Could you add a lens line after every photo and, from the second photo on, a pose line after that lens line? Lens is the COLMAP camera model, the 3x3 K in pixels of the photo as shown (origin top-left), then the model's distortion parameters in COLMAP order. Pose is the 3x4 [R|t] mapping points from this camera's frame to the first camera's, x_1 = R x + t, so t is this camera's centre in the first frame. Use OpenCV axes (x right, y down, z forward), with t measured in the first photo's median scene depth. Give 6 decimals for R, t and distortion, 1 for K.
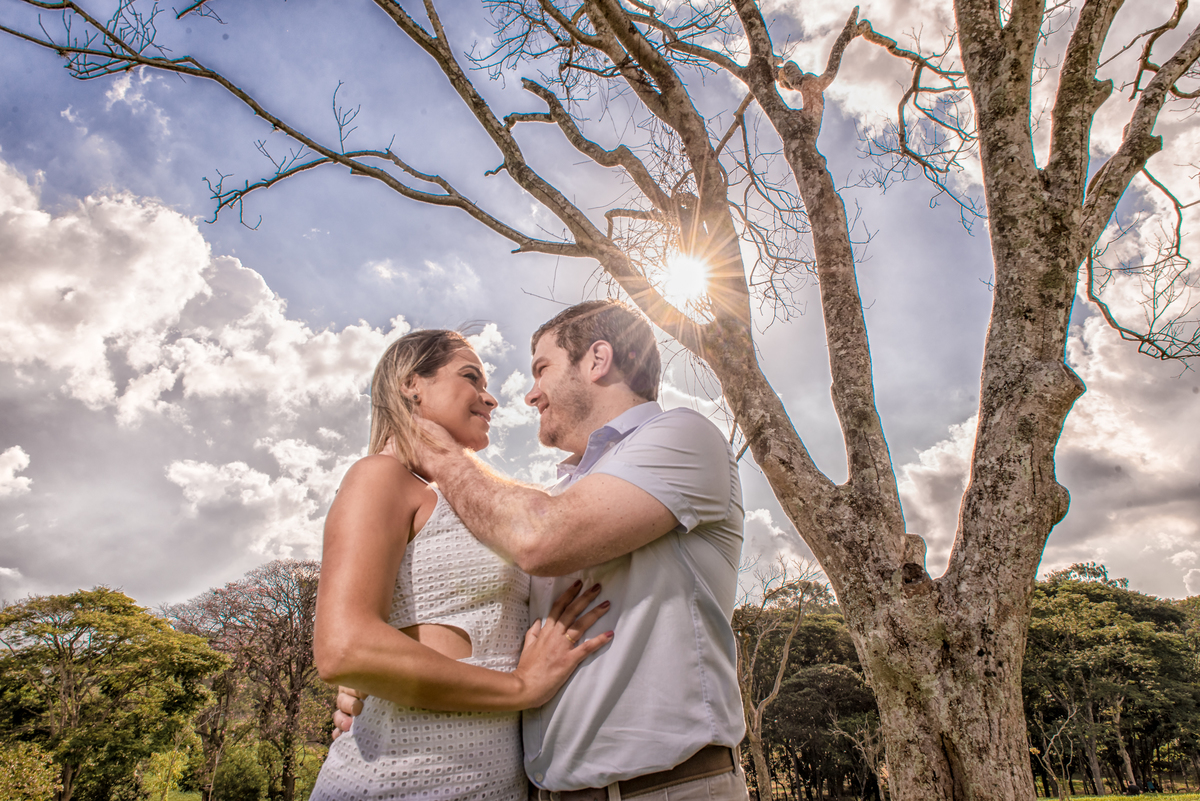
lens RADIAL K [[728.3, 0, 618.6], [0, 728.3, 399.6], [0, 0, 1]] dist [-0.000516, -0.000368]
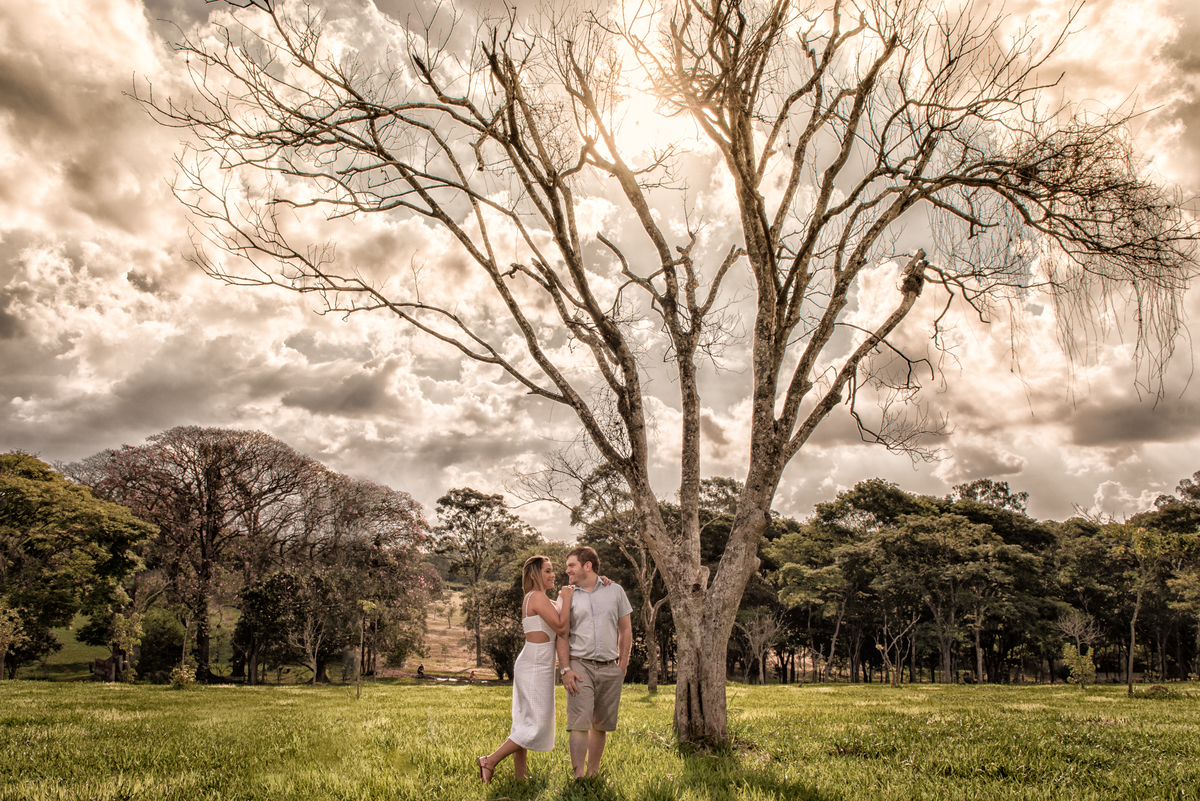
lens RADIAL K [[865.0, 0, 600.0], [0, 865.0, 400.5], [0, 0, 1]] dist [0.005920, -0.001174]
pose [[0.993966, 0.070091, 0.084378, -0.026678], [-0.085183, 0.977855, 0.191163, -0.111598], [-0.069111, -0.197197, 0.977925, -0.210812]]
